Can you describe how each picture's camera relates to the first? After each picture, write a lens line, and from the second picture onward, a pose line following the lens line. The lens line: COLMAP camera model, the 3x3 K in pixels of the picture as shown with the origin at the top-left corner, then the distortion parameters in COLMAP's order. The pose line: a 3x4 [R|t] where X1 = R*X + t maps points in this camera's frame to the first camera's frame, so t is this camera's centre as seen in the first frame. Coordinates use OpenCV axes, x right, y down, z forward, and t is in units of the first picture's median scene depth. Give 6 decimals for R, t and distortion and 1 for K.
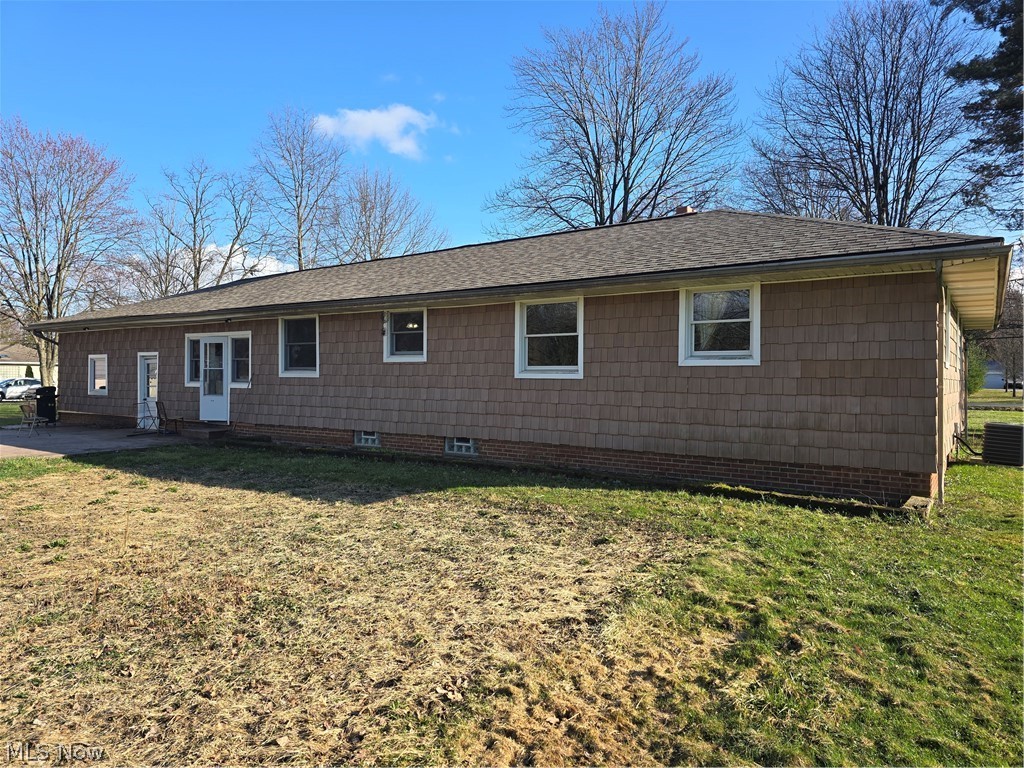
lens RADIAL K [[707.2, 0, 501.6], [0, 707.2, 380.5], [0, 0, 1]] dist [0.082562, -0.077180]
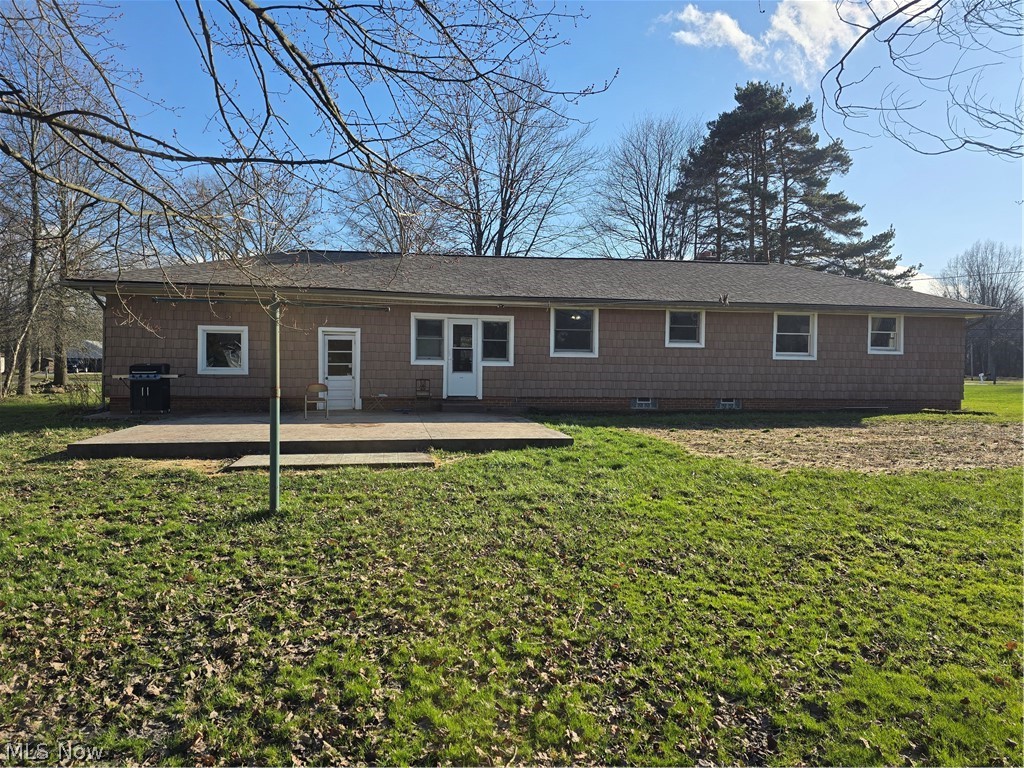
lens RADIAL K [[707.2, 0, 507.1], [0, 707.2, 364.1], [0, 0, 1]] dist [0.082562, -0.077180]
pose [[0.685806, 0.001663, 0.727783, -1.657793], [-0.005161, 0.999983, 0.002579, 0.006682], [-0.727766, -0.005525, 0.685803, 0.327300]]
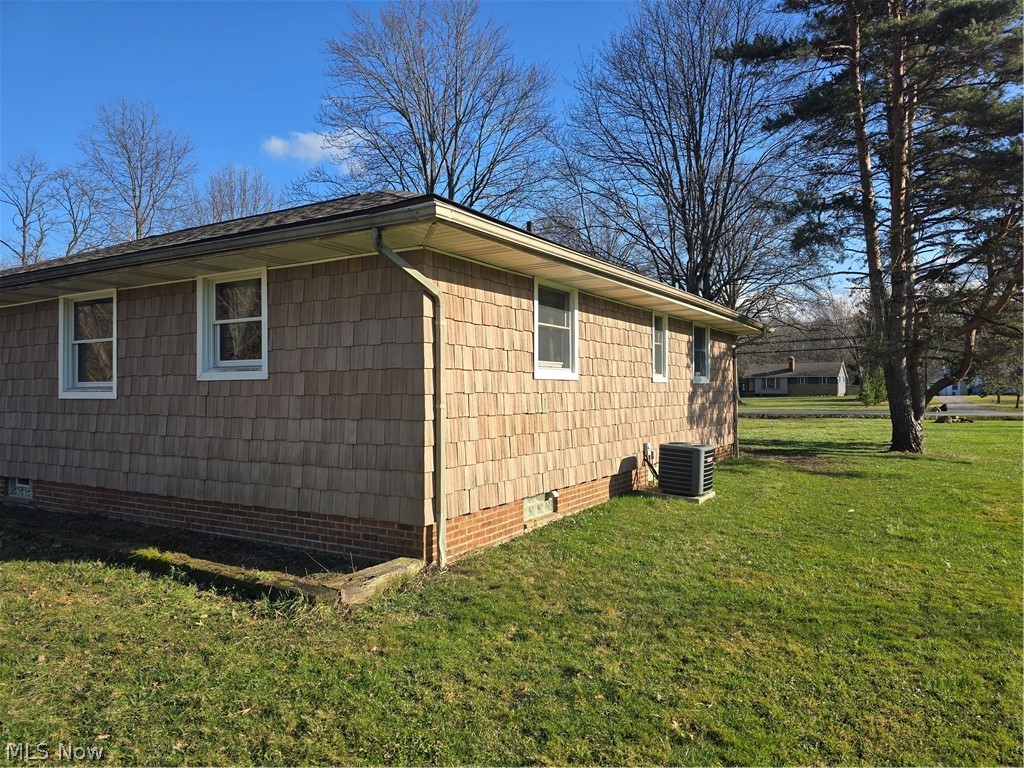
lens RADIAL K [[707.2, 0, 516.9], [0, 707.2, 377.4], [0, 0, 1]] dist [0.082562, -0.077180]
pose [[0.997781, -0.012668, 0.065368, 0.476623], [0.014134, 0.999658, -0.022003, -0.002394], [-0.065067, 0.022878, 0.997619, 0.204135]]
